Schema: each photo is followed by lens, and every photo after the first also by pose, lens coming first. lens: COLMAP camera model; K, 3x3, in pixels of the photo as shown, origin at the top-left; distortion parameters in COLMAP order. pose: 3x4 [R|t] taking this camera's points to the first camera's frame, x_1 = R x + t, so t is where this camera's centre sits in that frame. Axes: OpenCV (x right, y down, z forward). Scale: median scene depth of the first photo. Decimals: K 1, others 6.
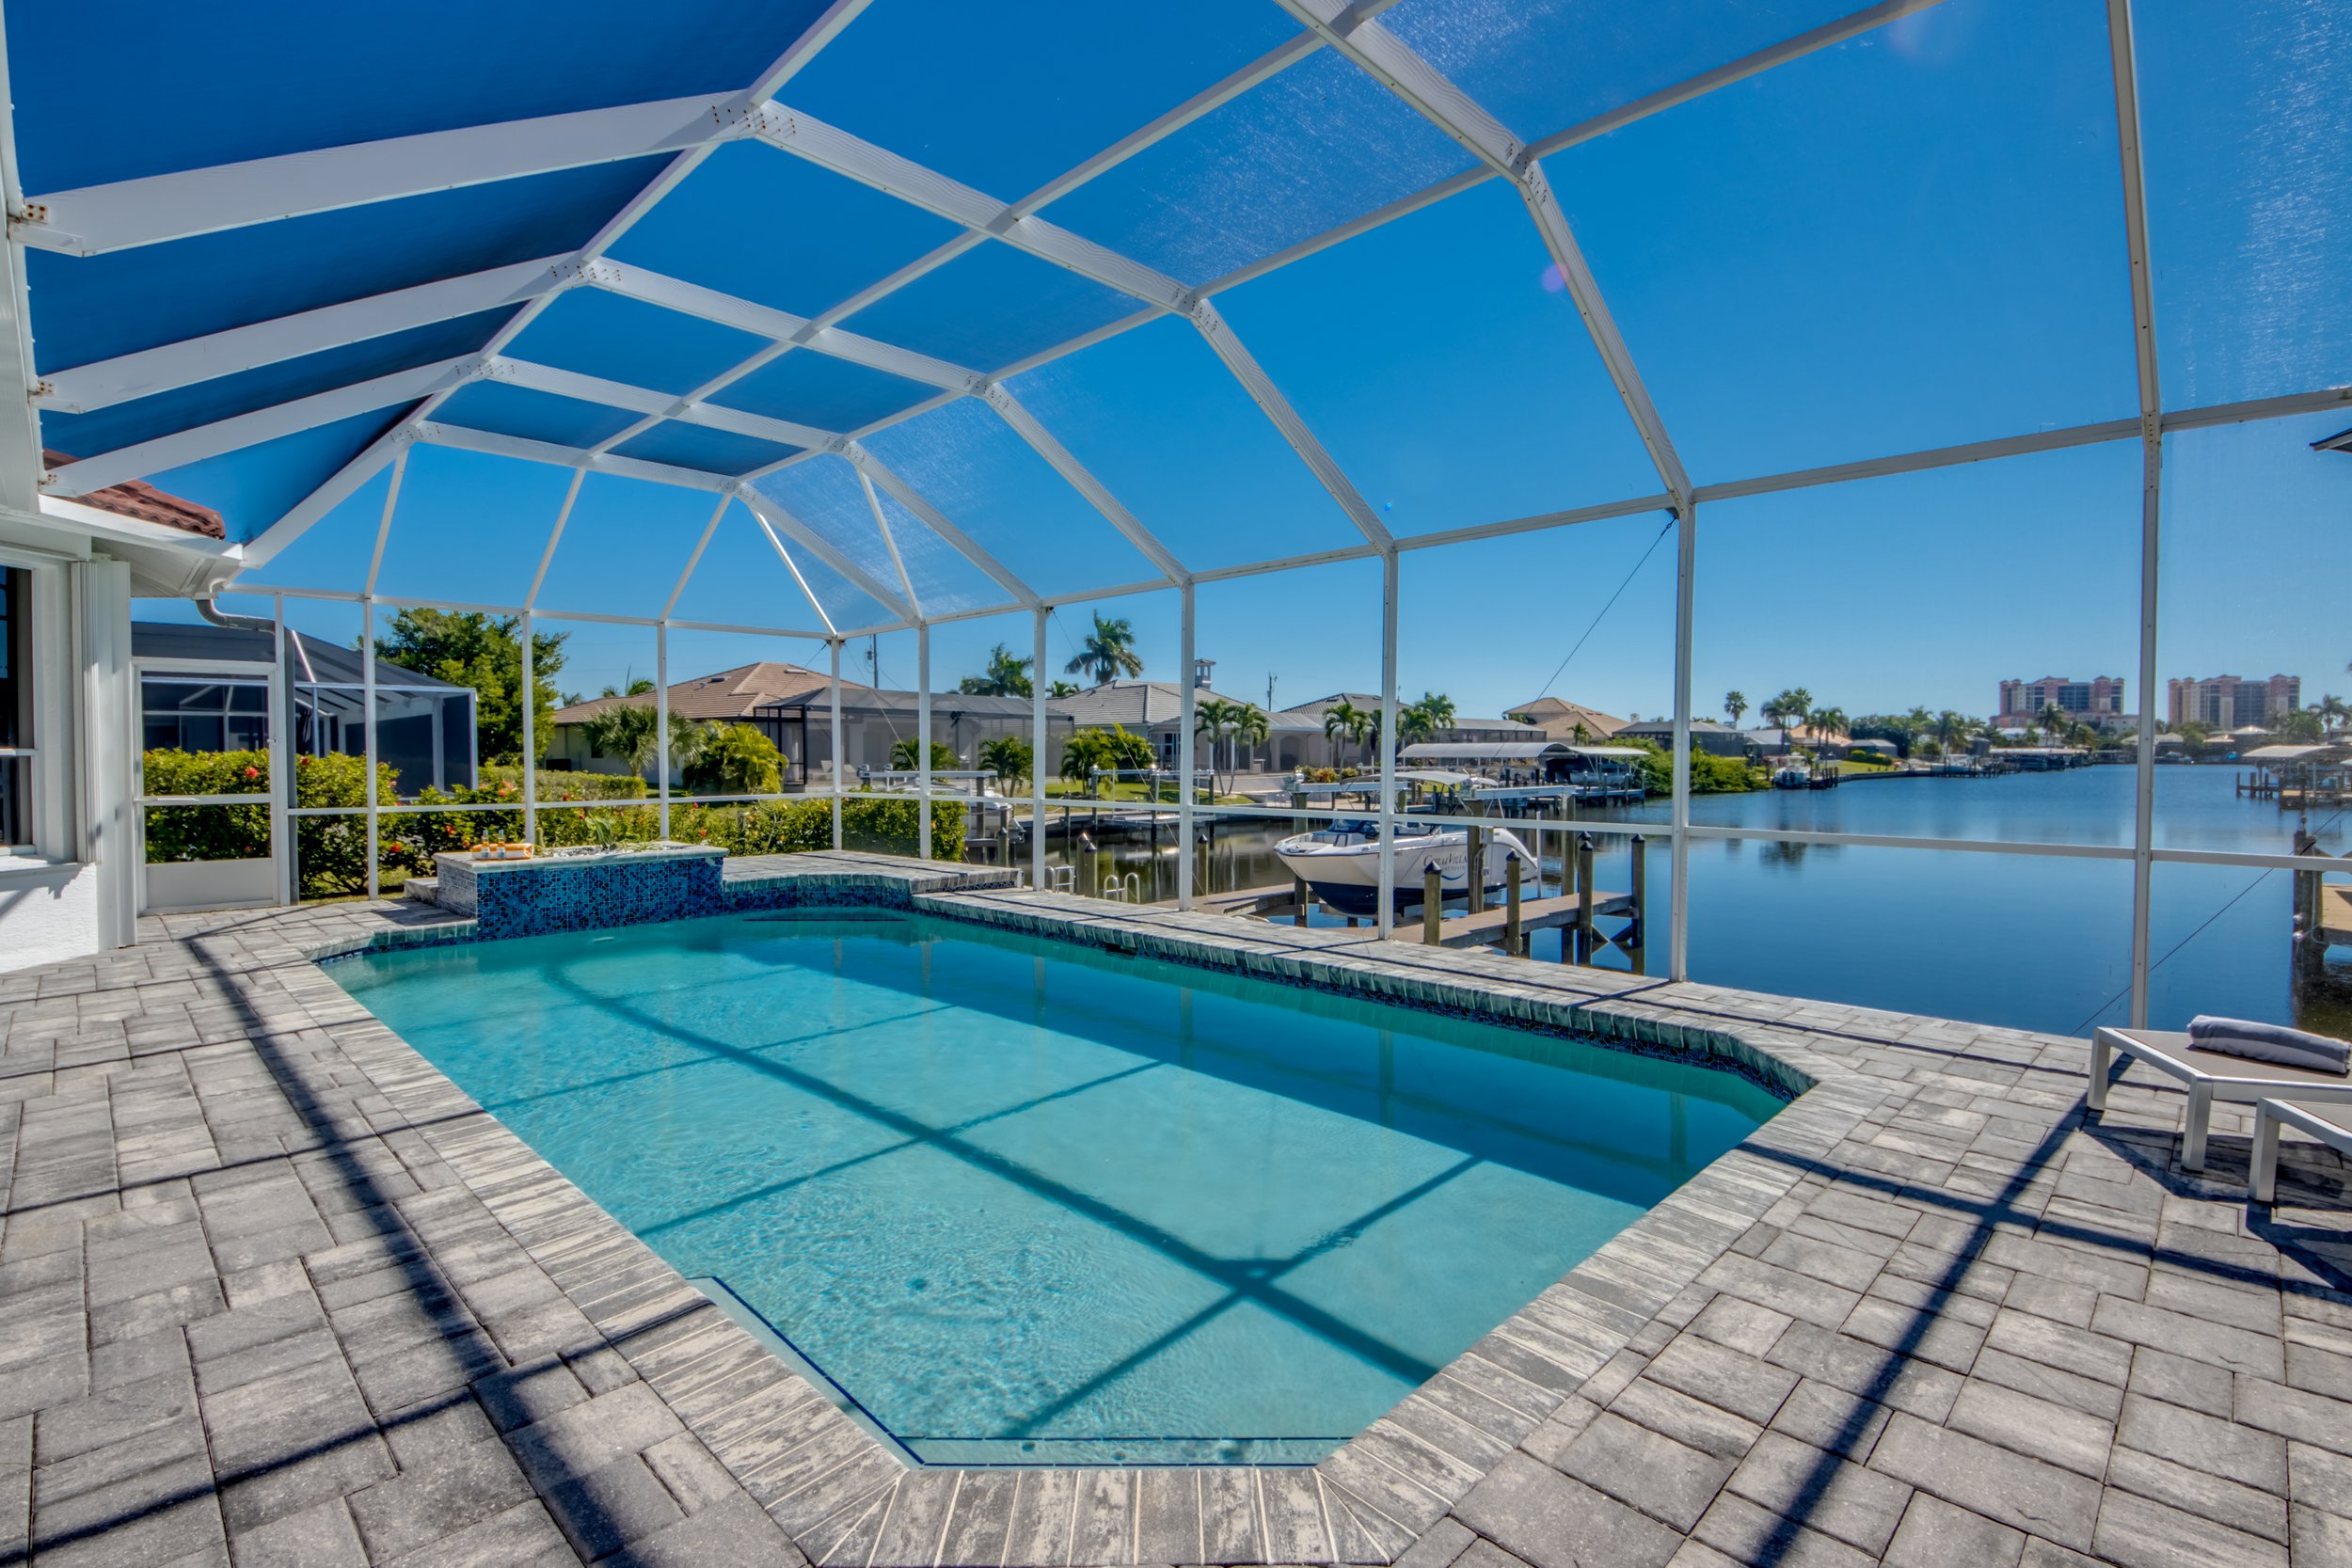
lens RADIAL K [[1062.7, 0, 1179.0], [0, 1062.7, 794.5], [0, 0, 1]] dist [0.014913, -0.003494]
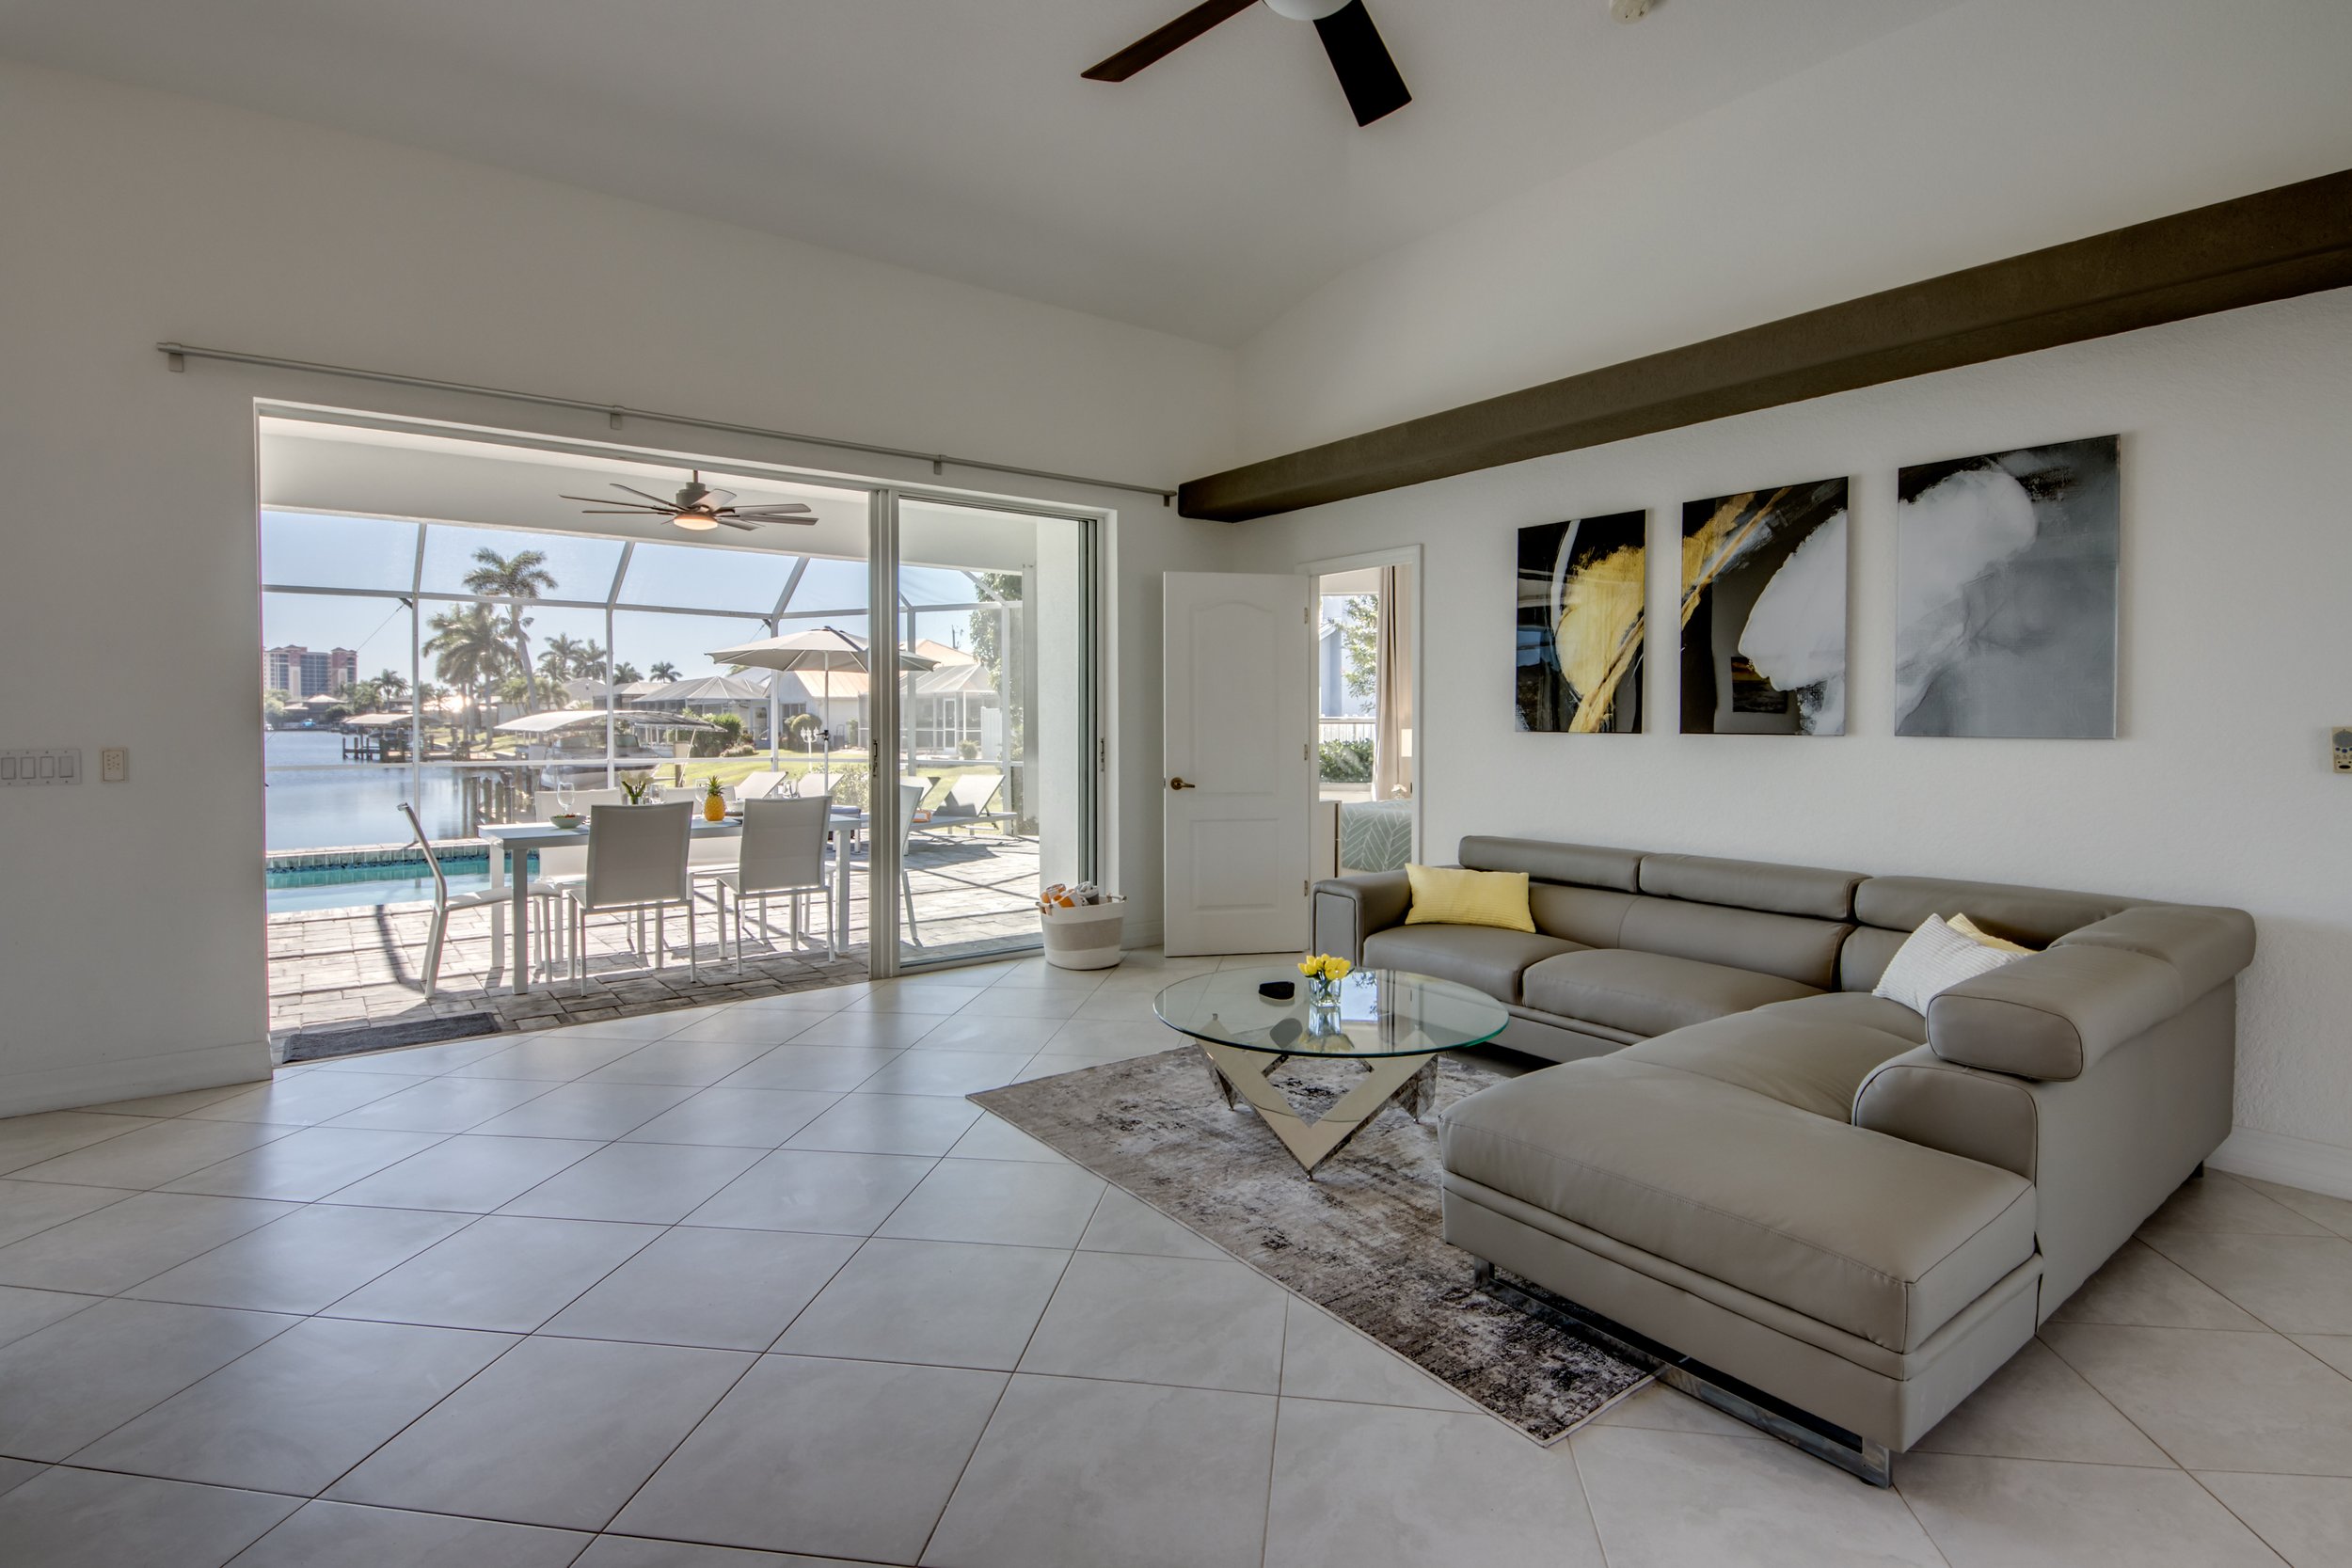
lens RADIAL K [[1136.9, 0, 1201.6], [0, 1136.9, 719.8], [0, 0, 1]] dist [0.005596, 0.000602]
pose [[0.122353, -0.000950, 0.992486, -0.110011], [0.039033, 0.999230, -0.003856, 0.000843], [-0.991719, 0.039212, 0.122296, -0.052426]]
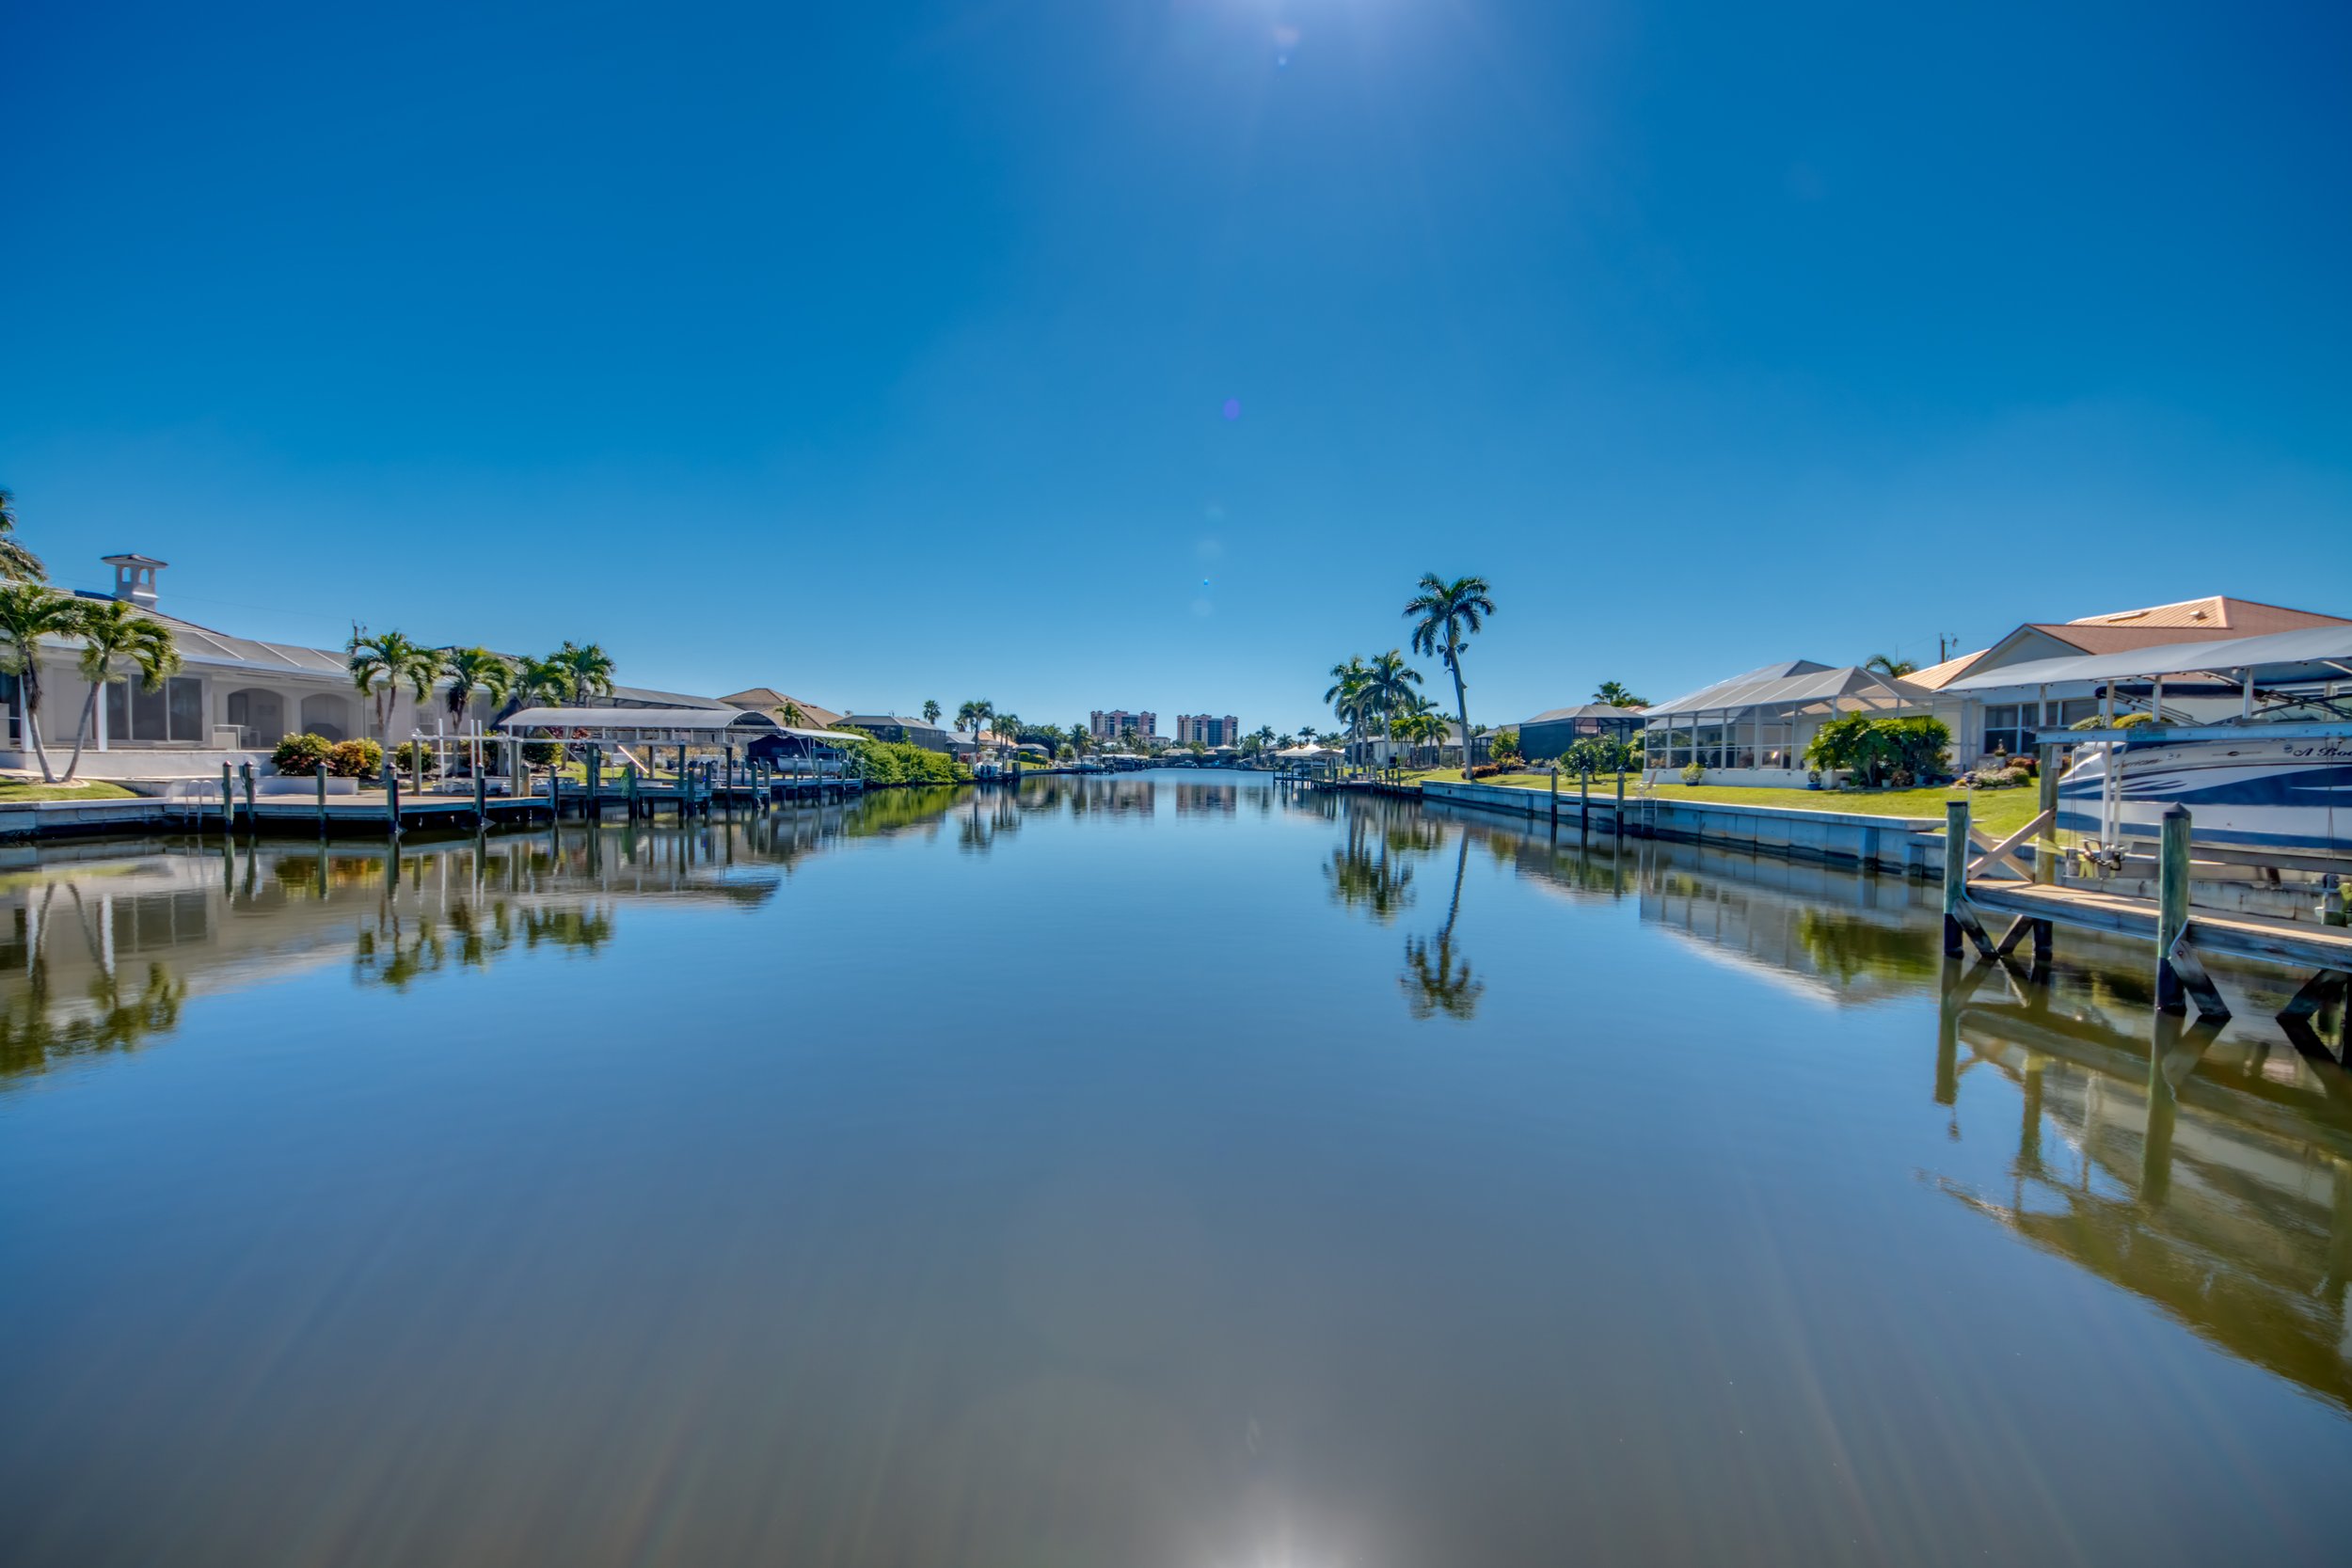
lens RADIAL K [[888.3, 0, 1191.7], [0, 888.3, 804.1], [0, 0, 1]] dist [-0.004294, -0.001998]
pose [[0.715414, -0.017112, 0.698491, 0.115089], [0.007152, 0.999827, 0.017169, 0.006551], [-0.698664, -0.007288, 0.715413, 0.279405]]
